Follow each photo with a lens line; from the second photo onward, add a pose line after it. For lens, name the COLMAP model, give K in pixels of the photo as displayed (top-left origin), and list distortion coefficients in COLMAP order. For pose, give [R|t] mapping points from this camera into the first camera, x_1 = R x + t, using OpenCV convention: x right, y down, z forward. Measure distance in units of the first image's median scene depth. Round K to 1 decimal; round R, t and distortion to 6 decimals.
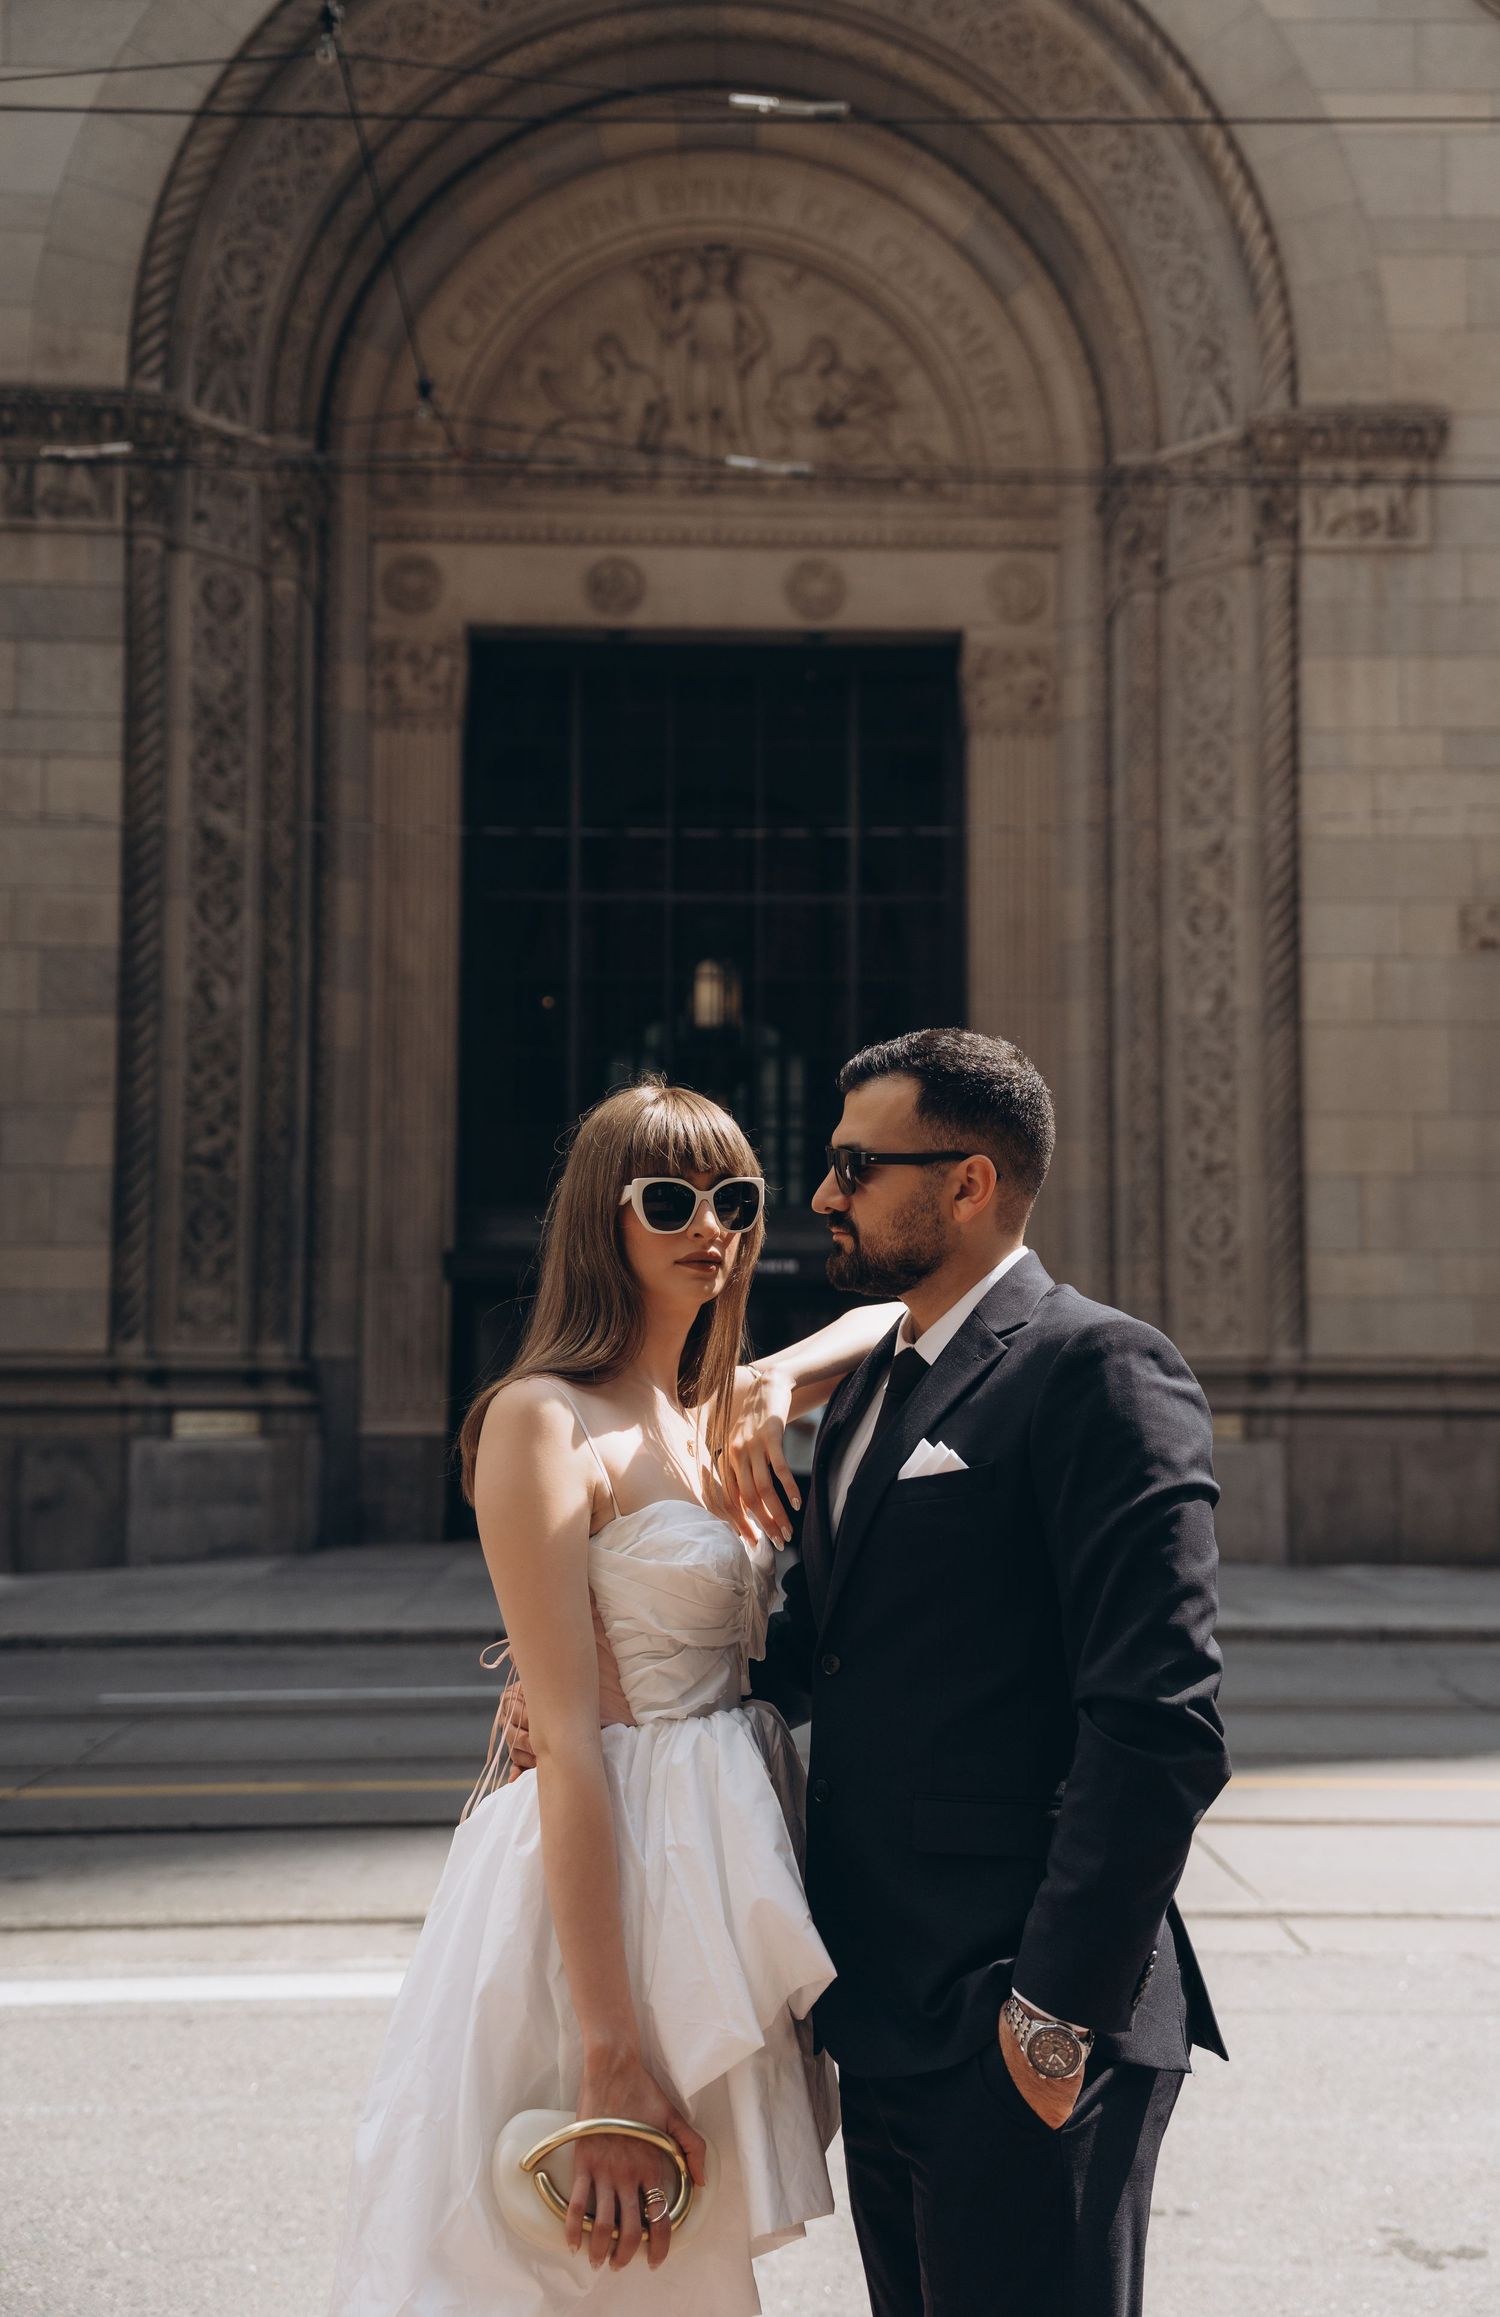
lens RADIAL K [[2492.3, 0, 778.0], [0, 2492.3, 1168.3], [0, 0, 1]] dist [0.166814, -0.033759]
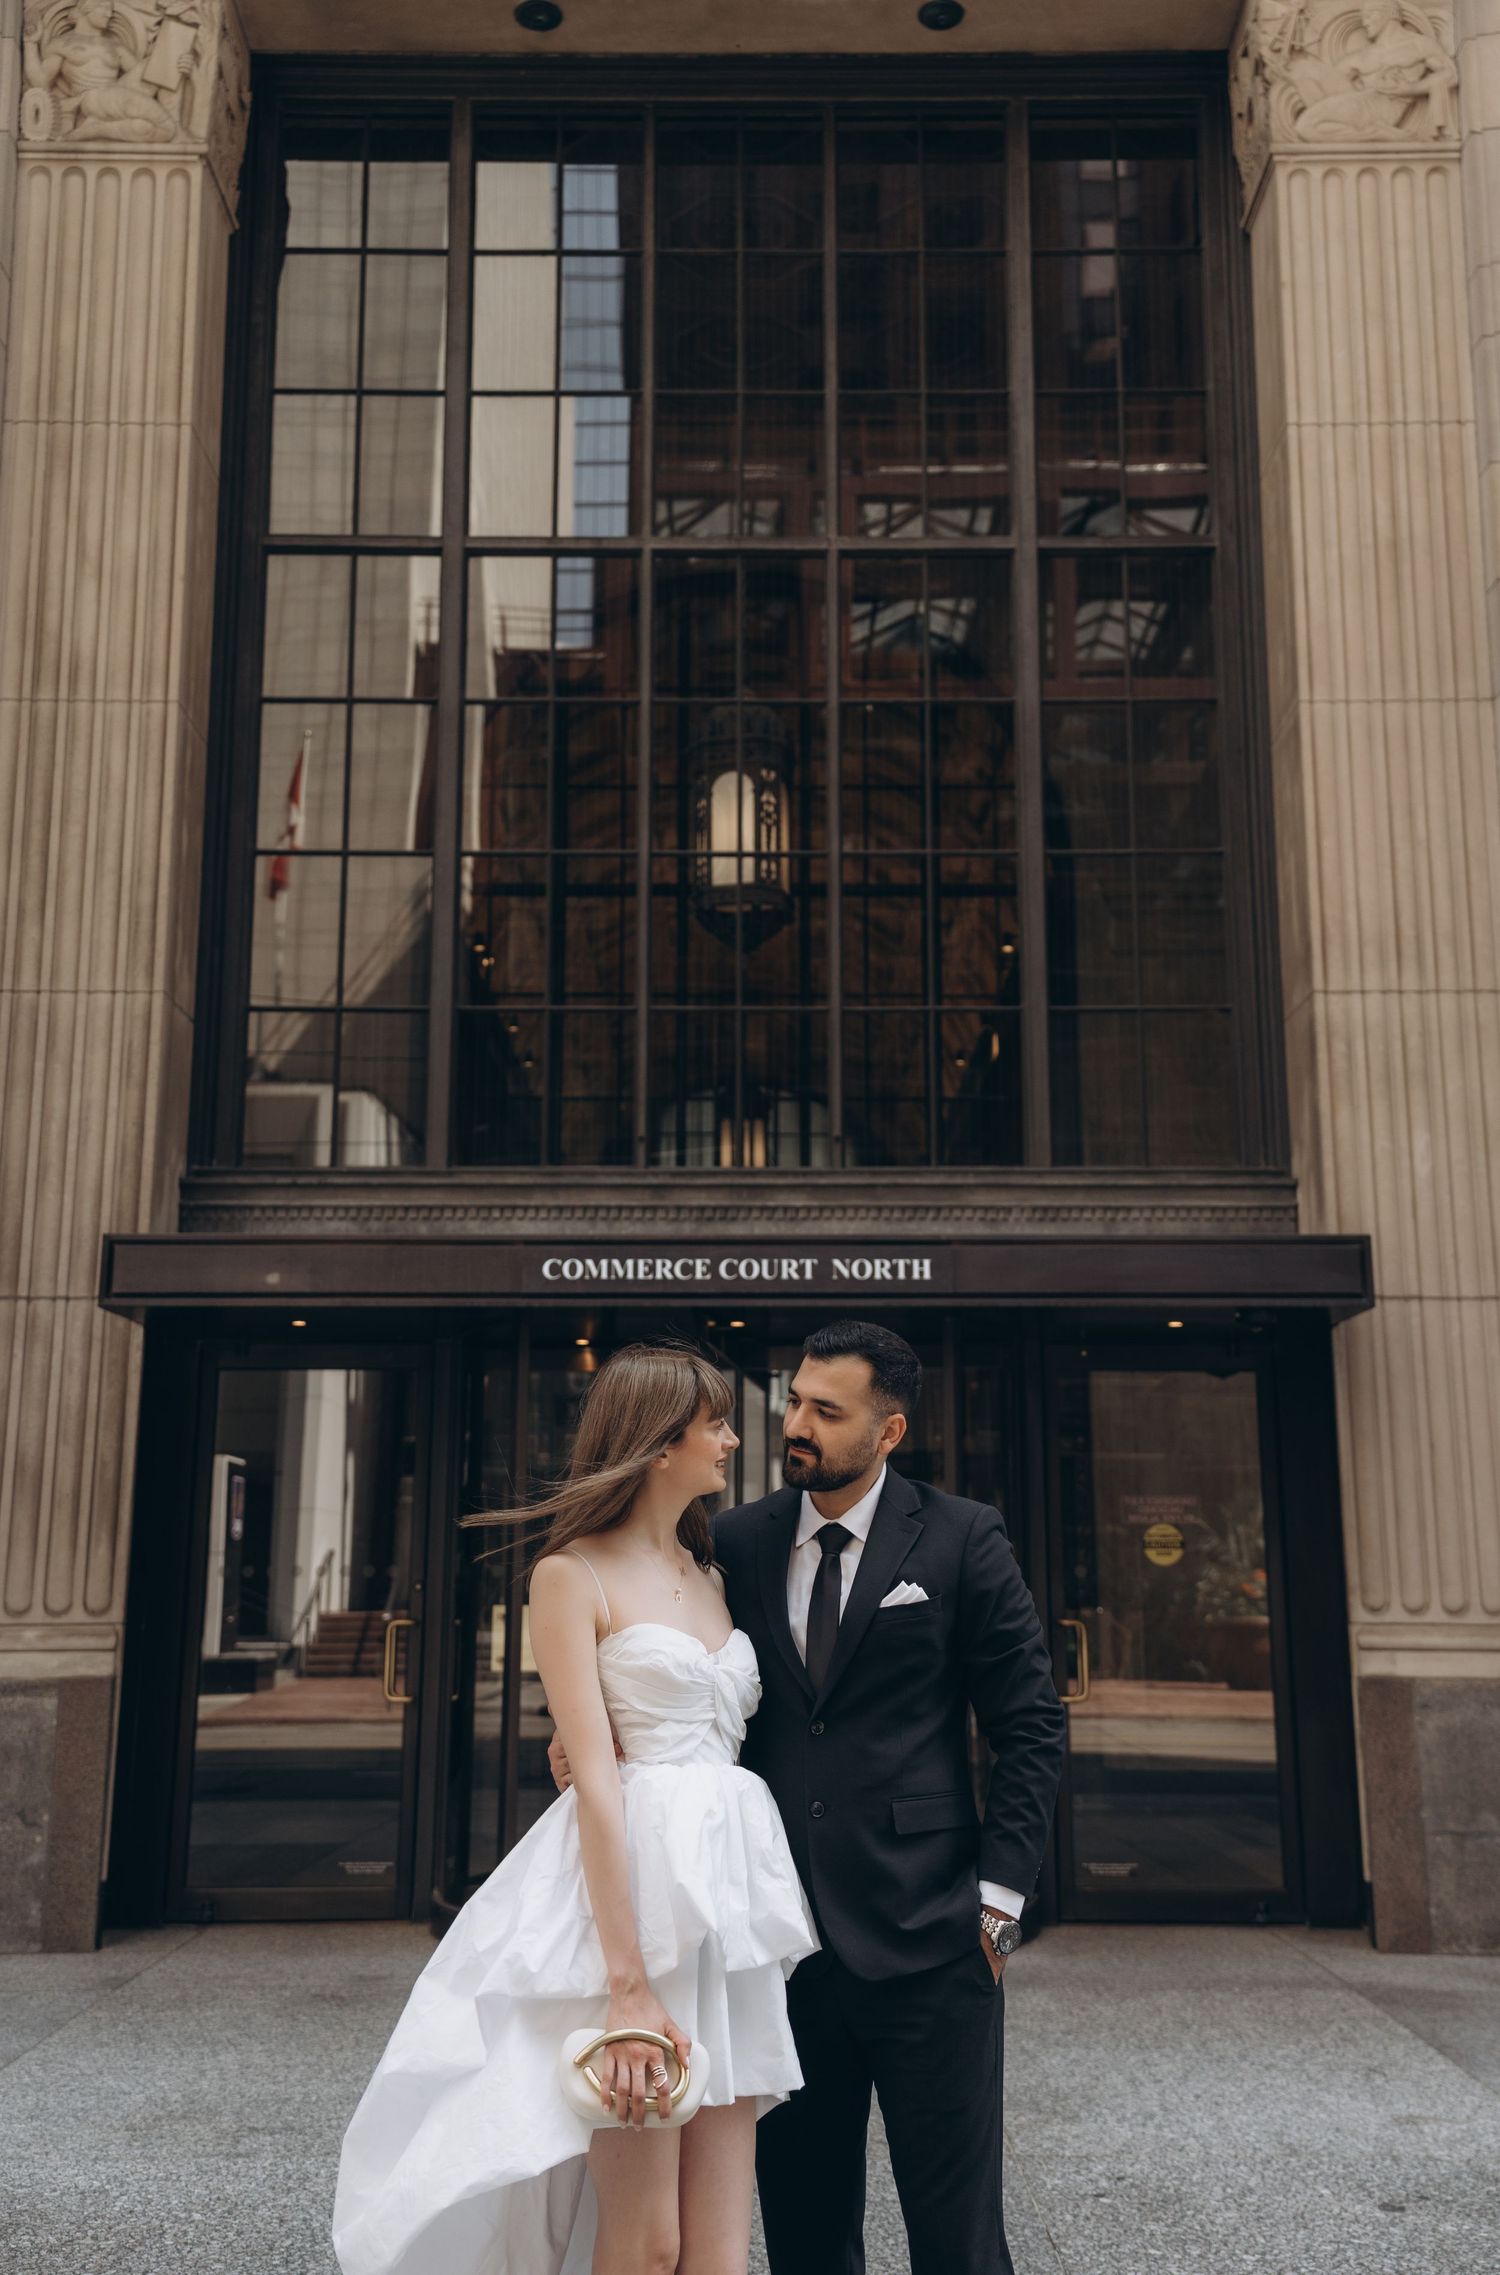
lens RADIAL K [[2165.9, 0, 742.2], [0, 2165.9, 1134.7], [0, 0, 1]] dist [0.121360, -0.130095]
pose [[0.999463, -0.009754, -0.031289, -0.013657], [0.006104, 0.993380, -0.114715, 0.058930], [0.032201, 0.114463, 0.992906, 0.632909]]
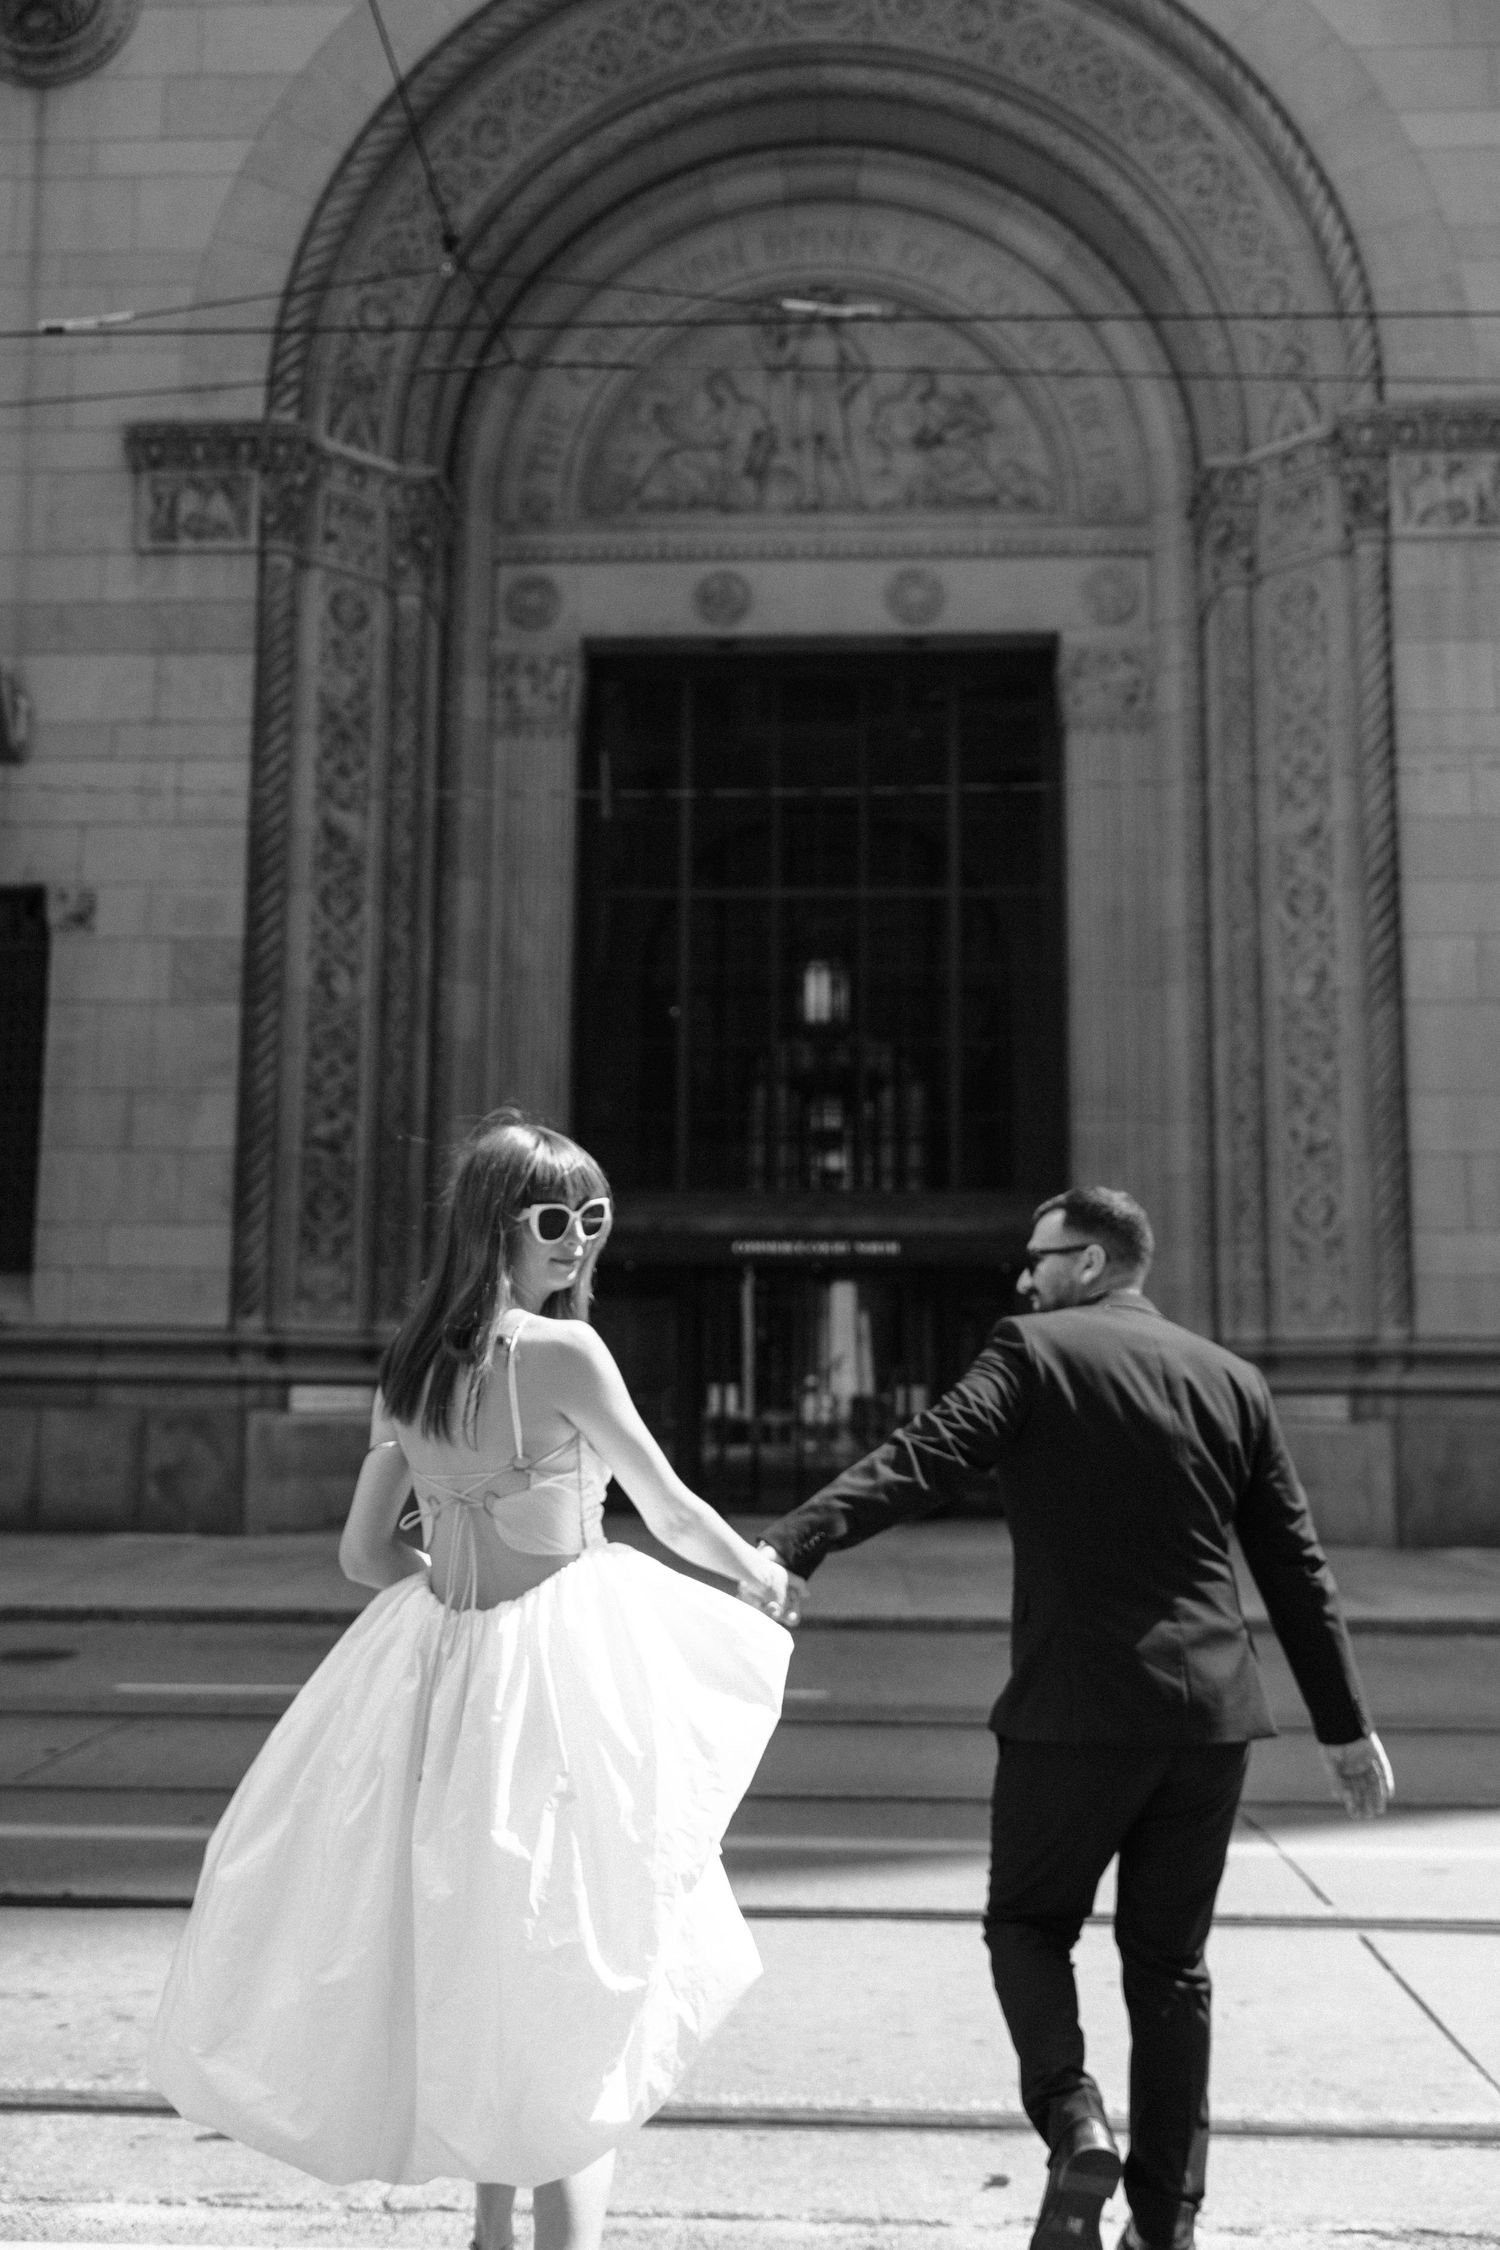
lens RADIAL K [[2088.6, 0, 746.8], [0, 2088.6, 1121.5], [0, 0, 1]] dist [-0.001853, 0.020507]
pose [[0.996961, -0.004936, -0.077751, 0.012182], [0.002151, 0.999355, -0.035855, 0.018370], [0.077878, 0.035579, 0.996328, 0.149608]]
